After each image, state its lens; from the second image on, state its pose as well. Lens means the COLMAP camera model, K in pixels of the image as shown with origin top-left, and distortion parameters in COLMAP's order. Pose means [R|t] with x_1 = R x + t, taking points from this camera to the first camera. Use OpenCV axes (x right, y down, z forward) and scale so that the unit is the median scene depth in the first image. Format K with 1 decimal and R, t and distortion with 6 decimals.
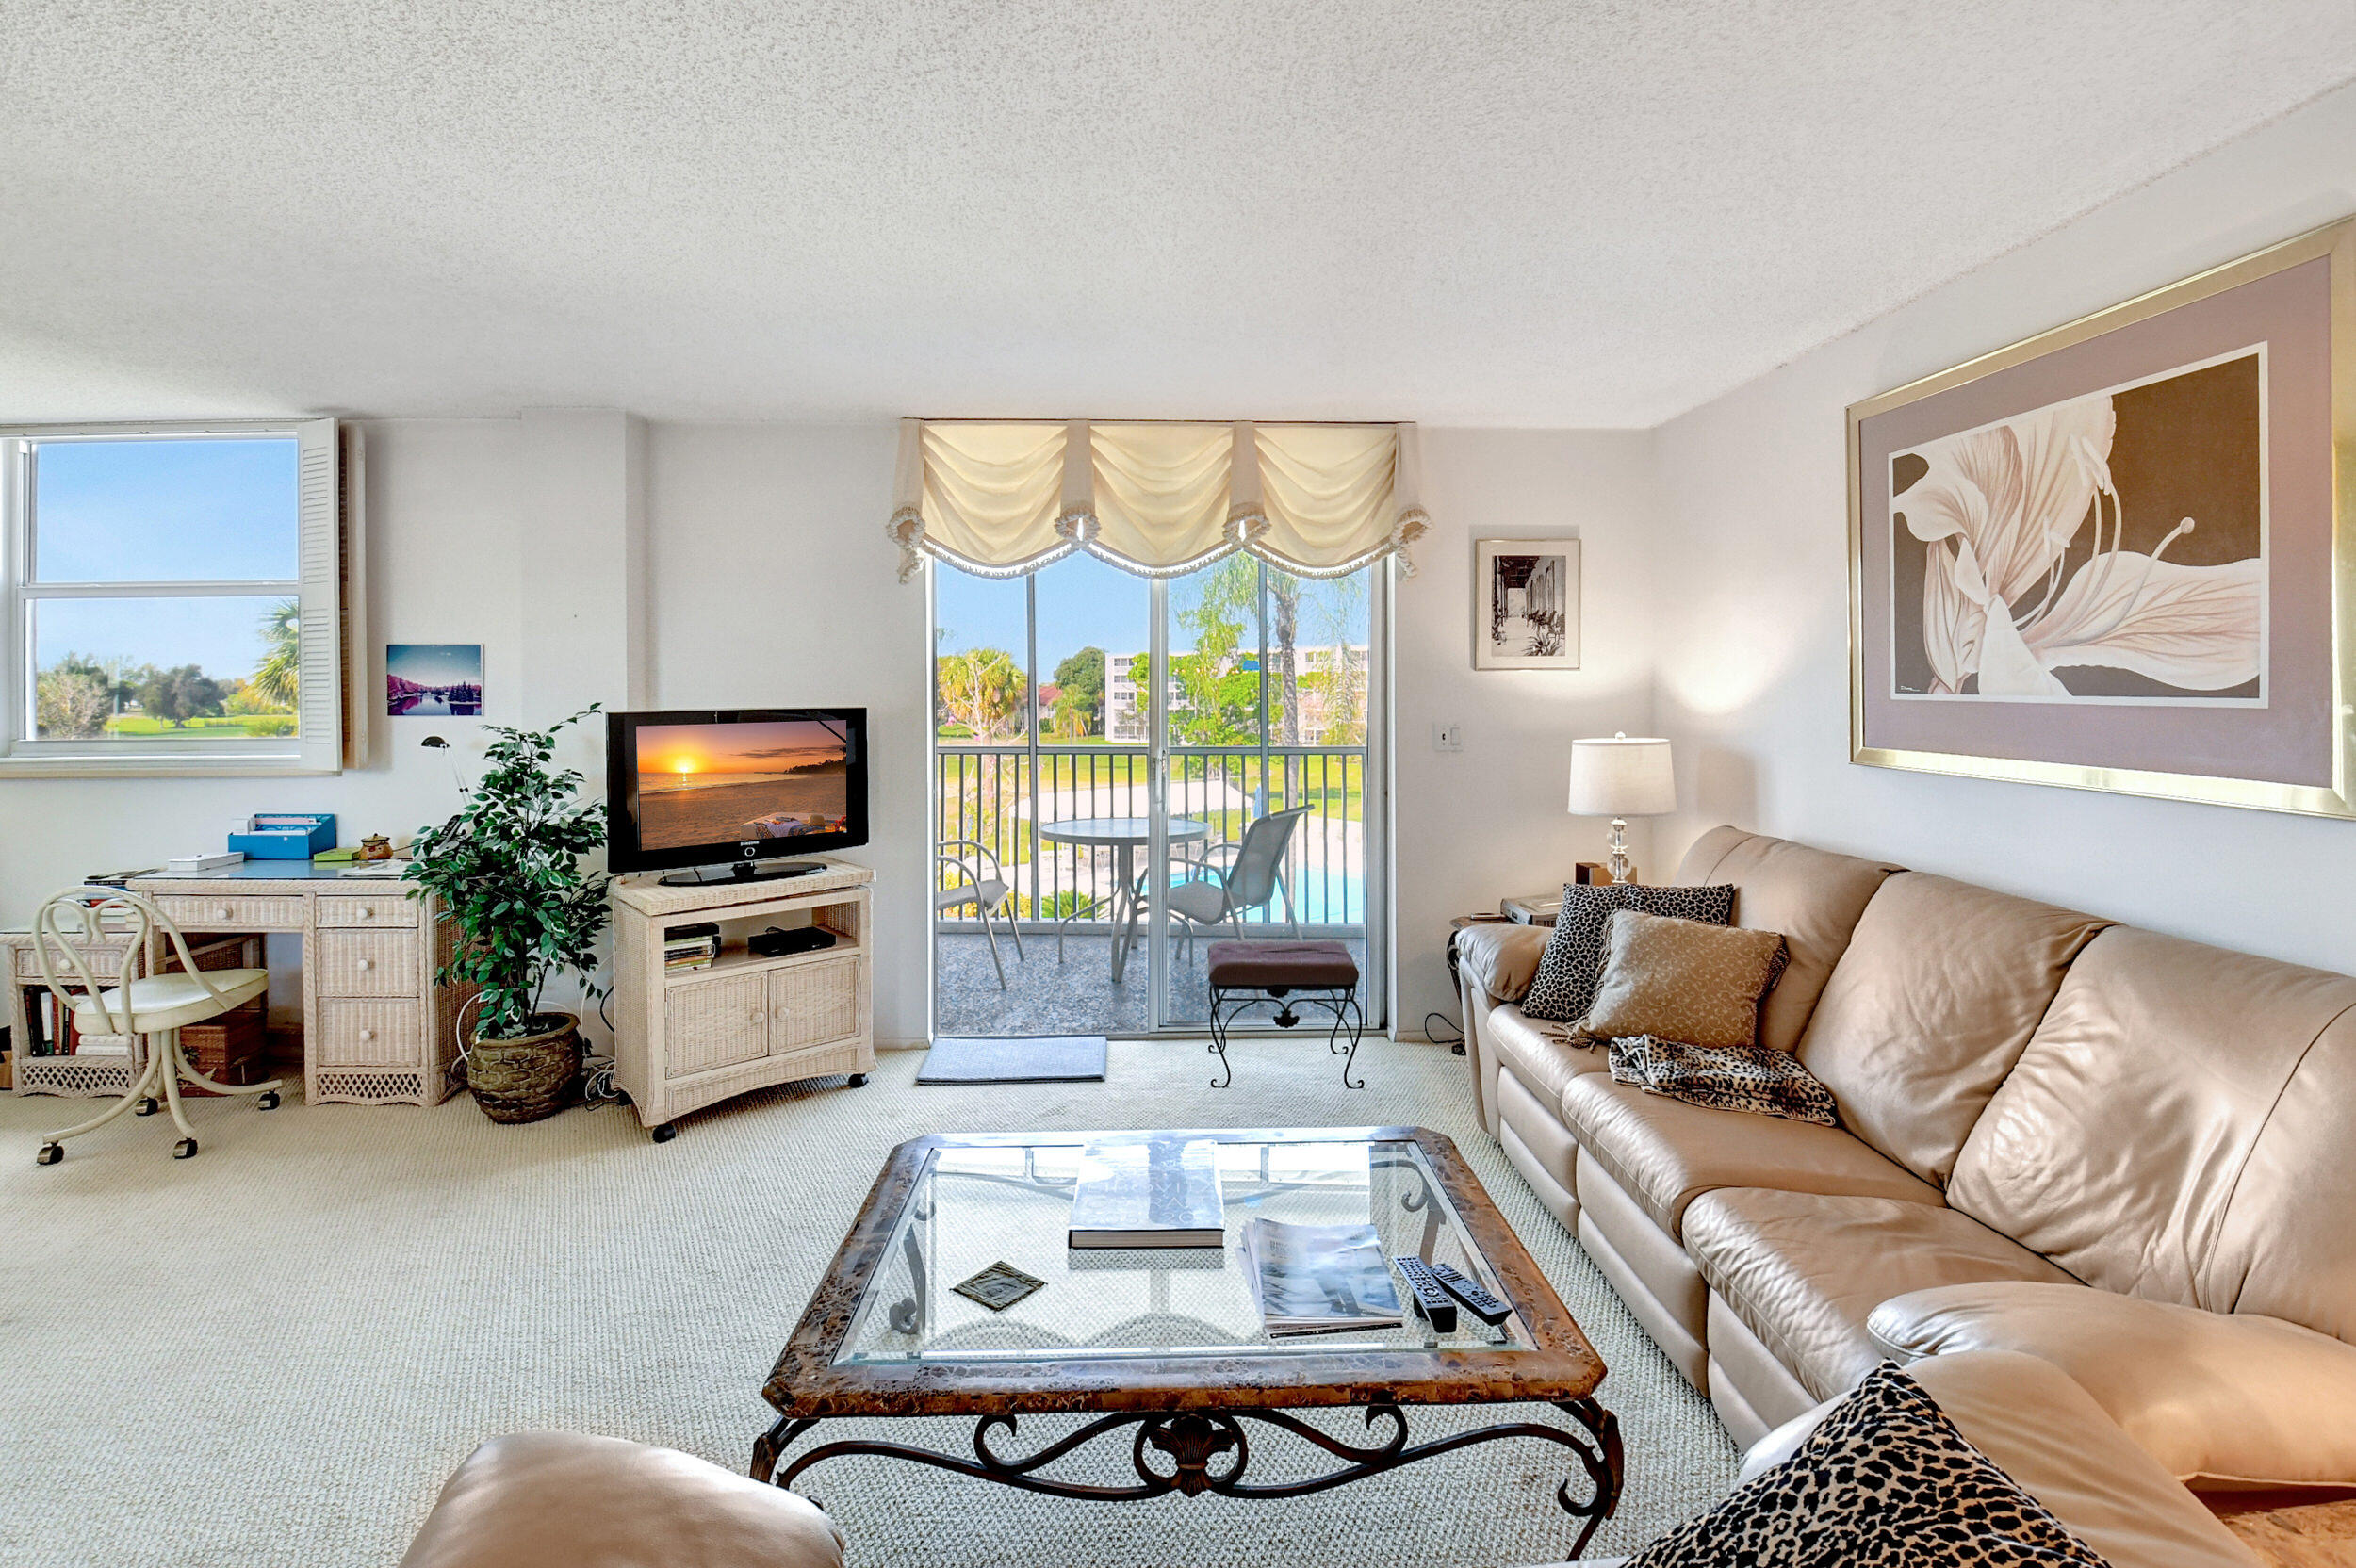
lens RADIAL K [[1065.8, 0, 1216.8], [0, 1065.8, 703.6], [0, 0, 1]] dist [0.030502, -0.035527]
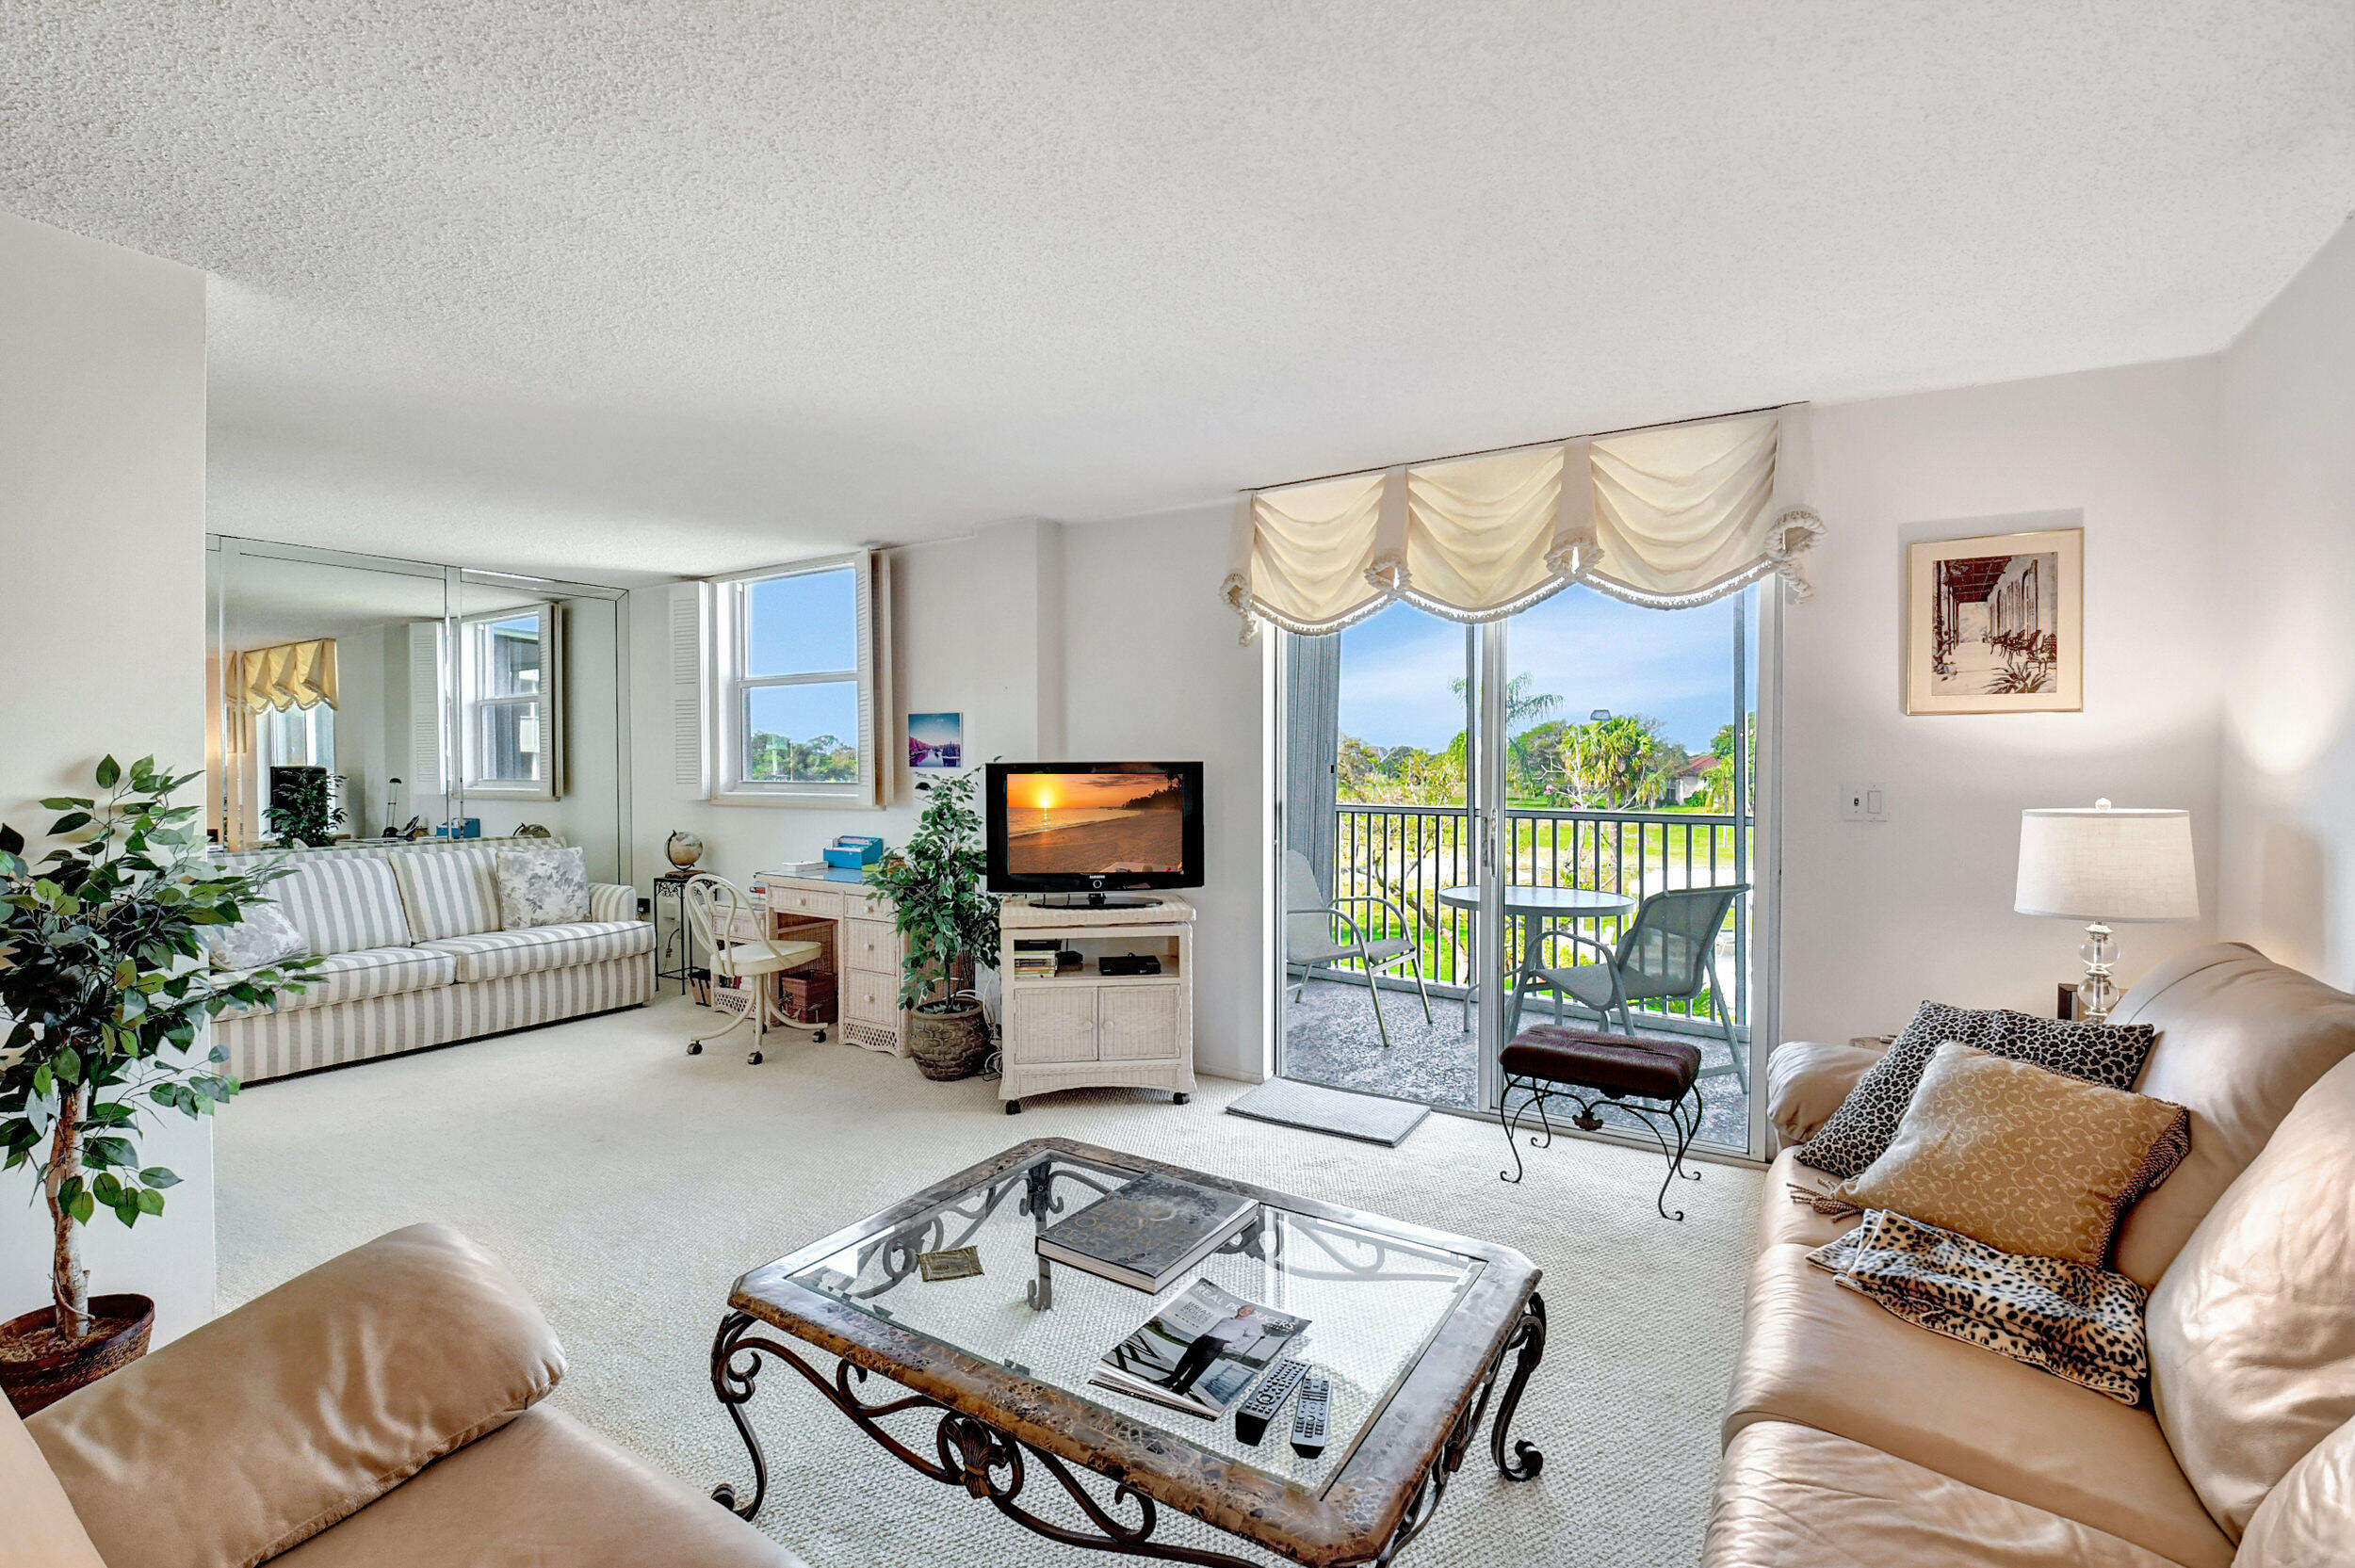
lens RADIAL K [[1052.1, 0, 1177.5], [0, 1052.1, 784.0], [0, 0, 1]] dist [0.001343, -0.013466]
pose [[0.824429, 0.014310, -0.565785, 0.270390], [-0.007696, 0.999871, 0.014075, 0.012569], [0.565913, -0.007249, 0.824433, 0.107040]]
